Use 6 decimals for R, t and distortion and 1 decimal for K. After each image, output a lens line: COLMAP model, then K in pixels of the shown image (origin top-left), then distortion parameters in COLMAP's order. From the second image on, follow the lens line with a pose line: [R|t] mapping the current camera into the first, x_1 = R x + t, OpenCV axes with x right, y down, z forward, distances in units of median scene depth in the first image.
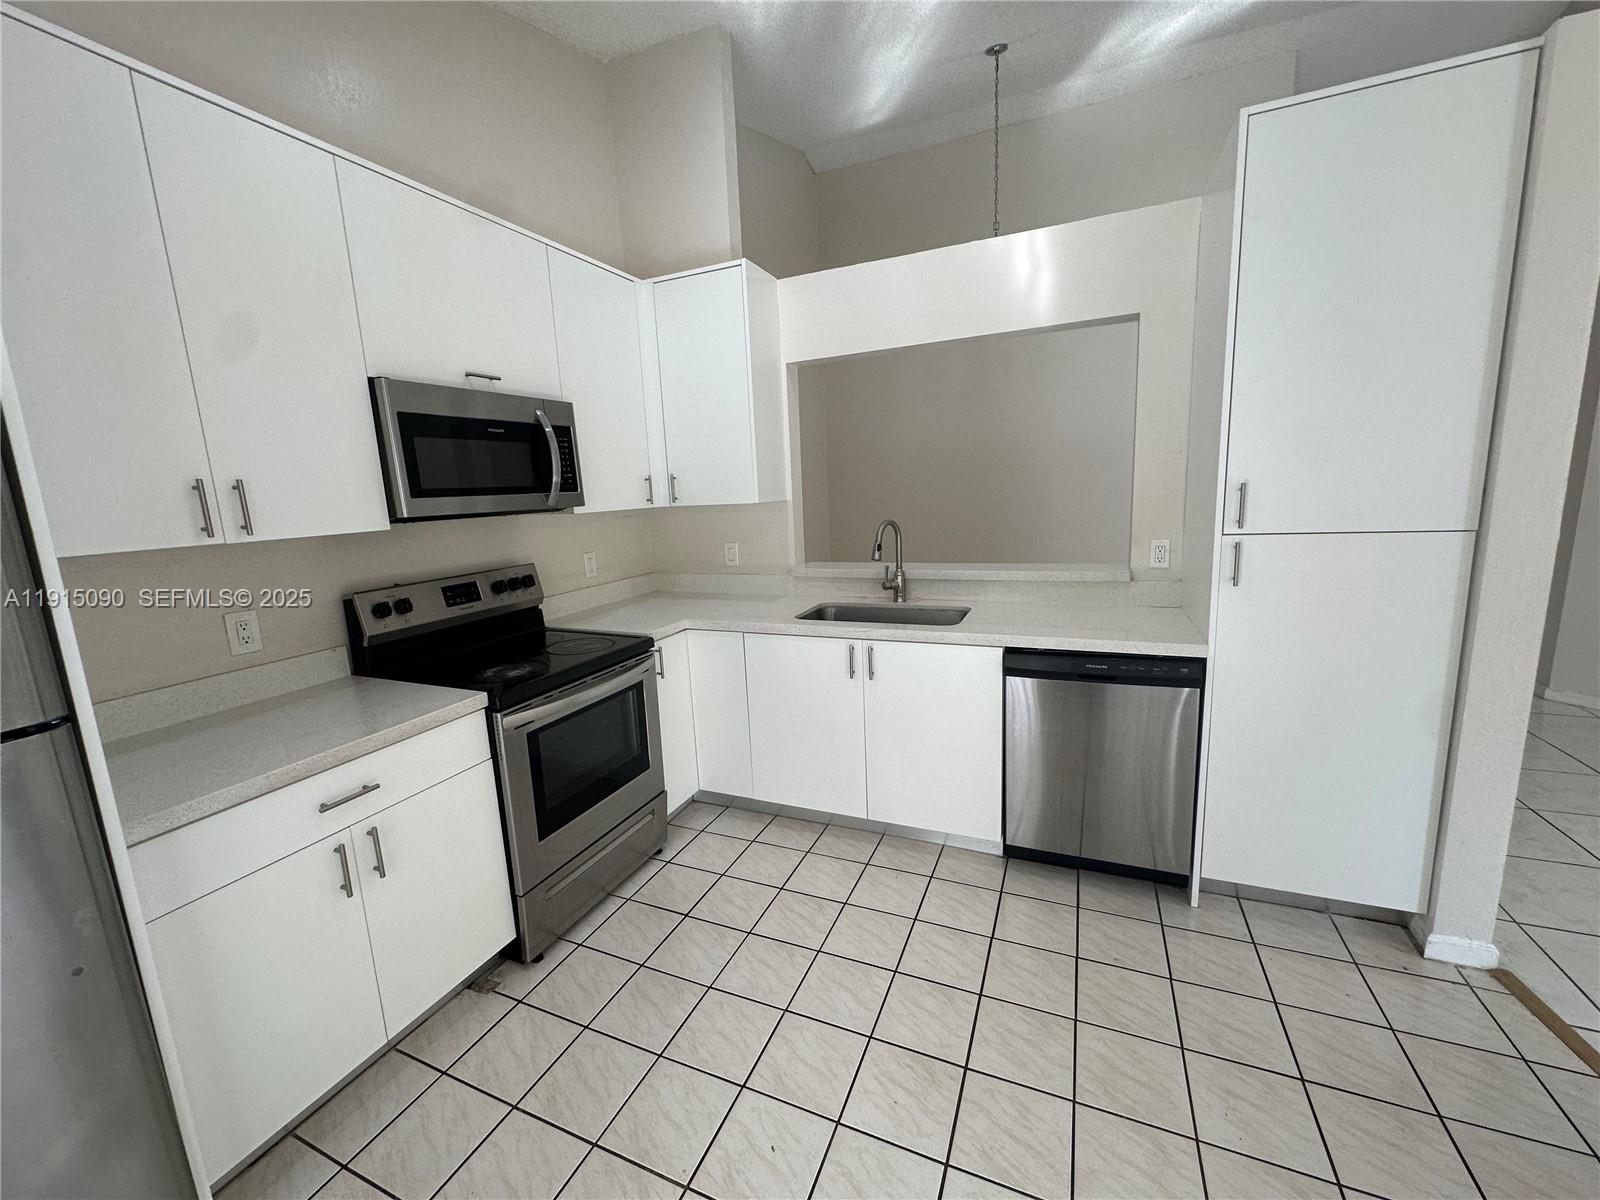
lens RADIAL K [[641.6, 0, 797.6], [0, 641.6, 598.0], [0, 0, 1]] dist [-0.001730, -0.000007]
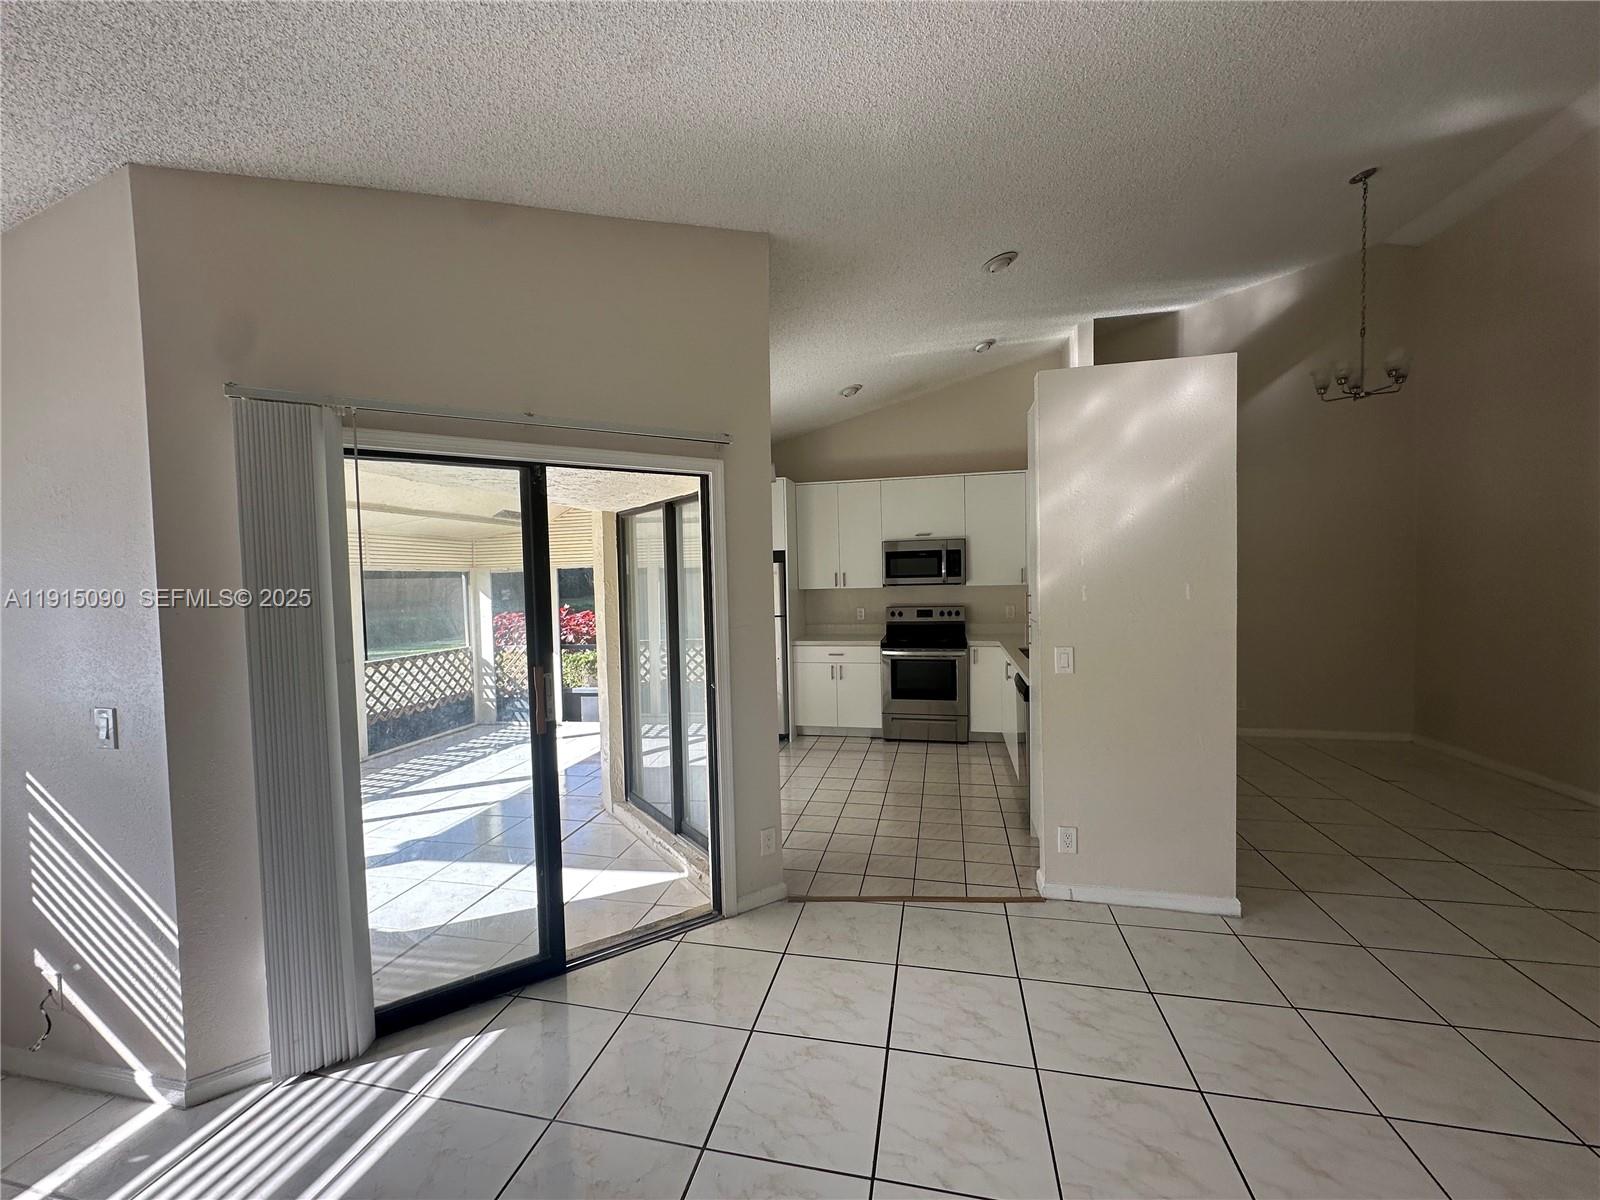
lens RADIAL K [[638.5, 0, 799.9], [0, 638.5, 599.4], [0, 0, 1]] dist [0.000592, 0.000030]
pose [[0.192052, 0.084142, -0.977771, 2.076741], [-0.154080, 0.986547, 0.054633, -0.136742], [0.969214, 0.140162, 0.202433, -0.033682]]
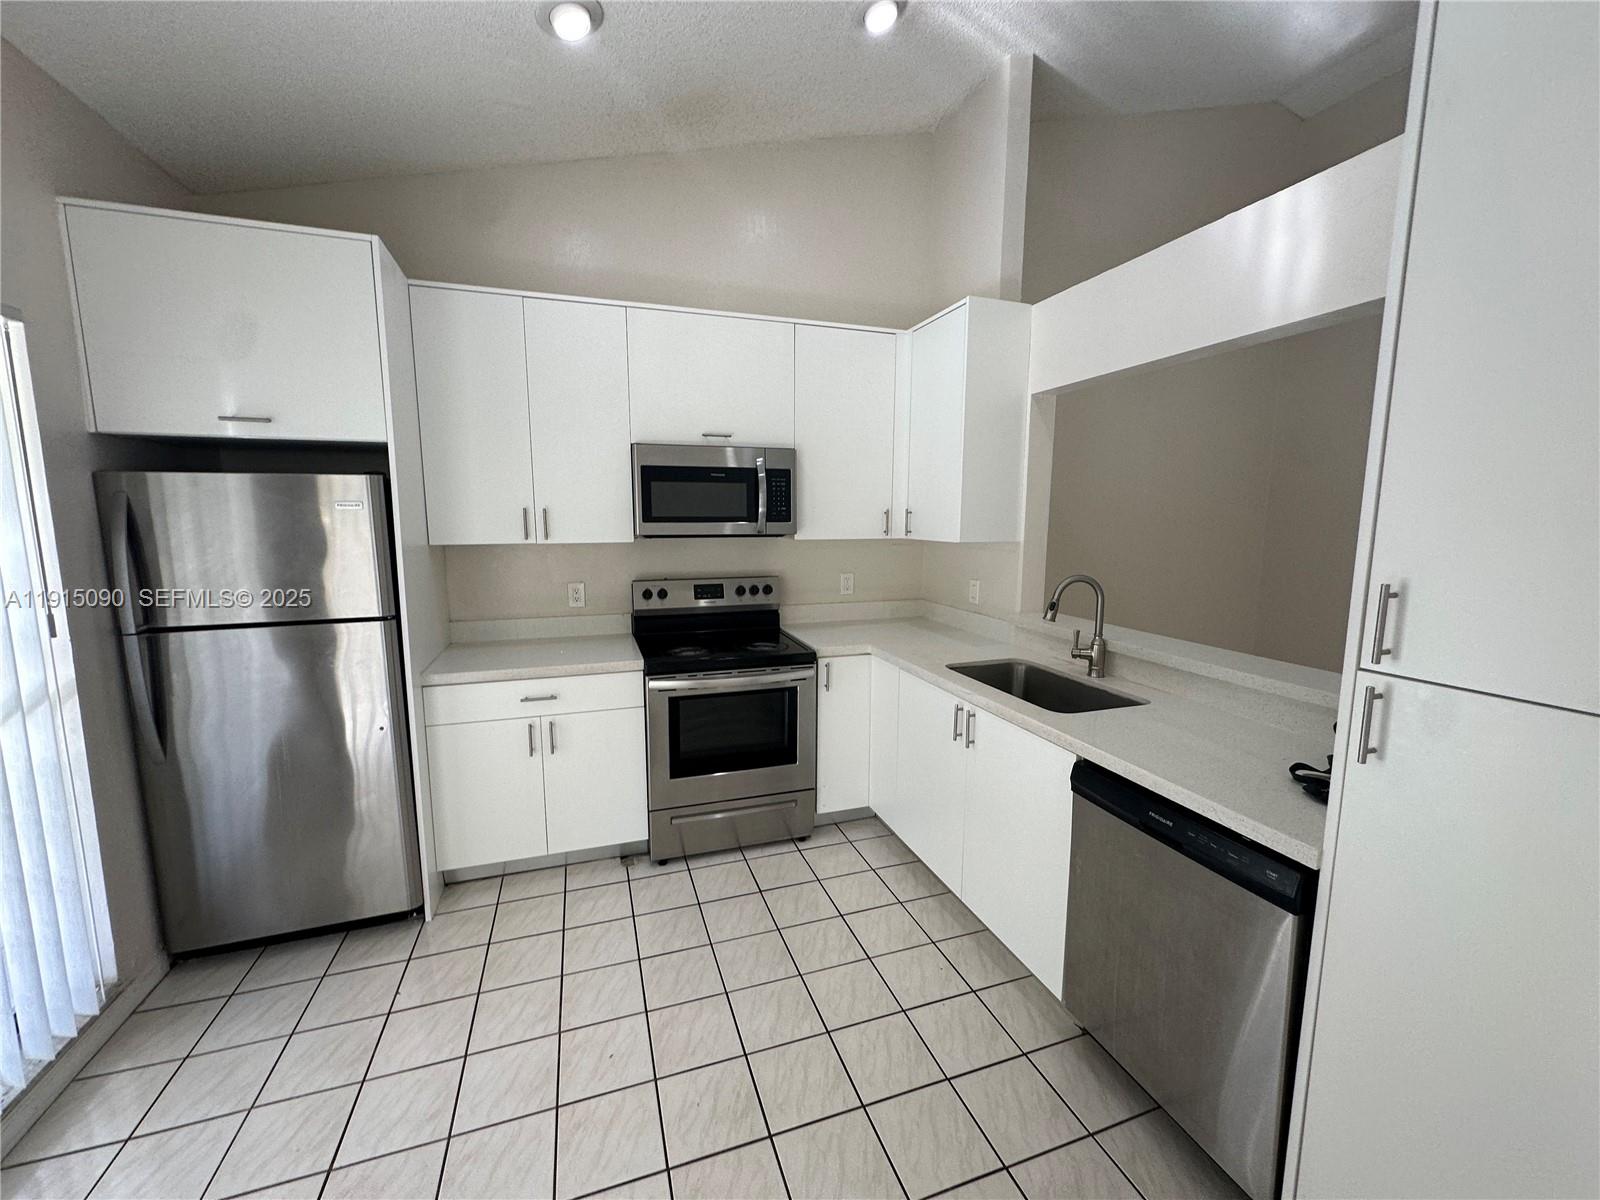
lens RADIAL K [[641.6, 0, 797.6], [0, 641.6, 598.0], [0, 0, 1]] dist [-0.001730, -0.000007]
pose [[0.672344, 0.144855, -0.725928, 0.647620], [-0.160075, 0.985914, 0.048475, -0.096344], [0.722724, 0.083611, 0.686061, 0.212898]]
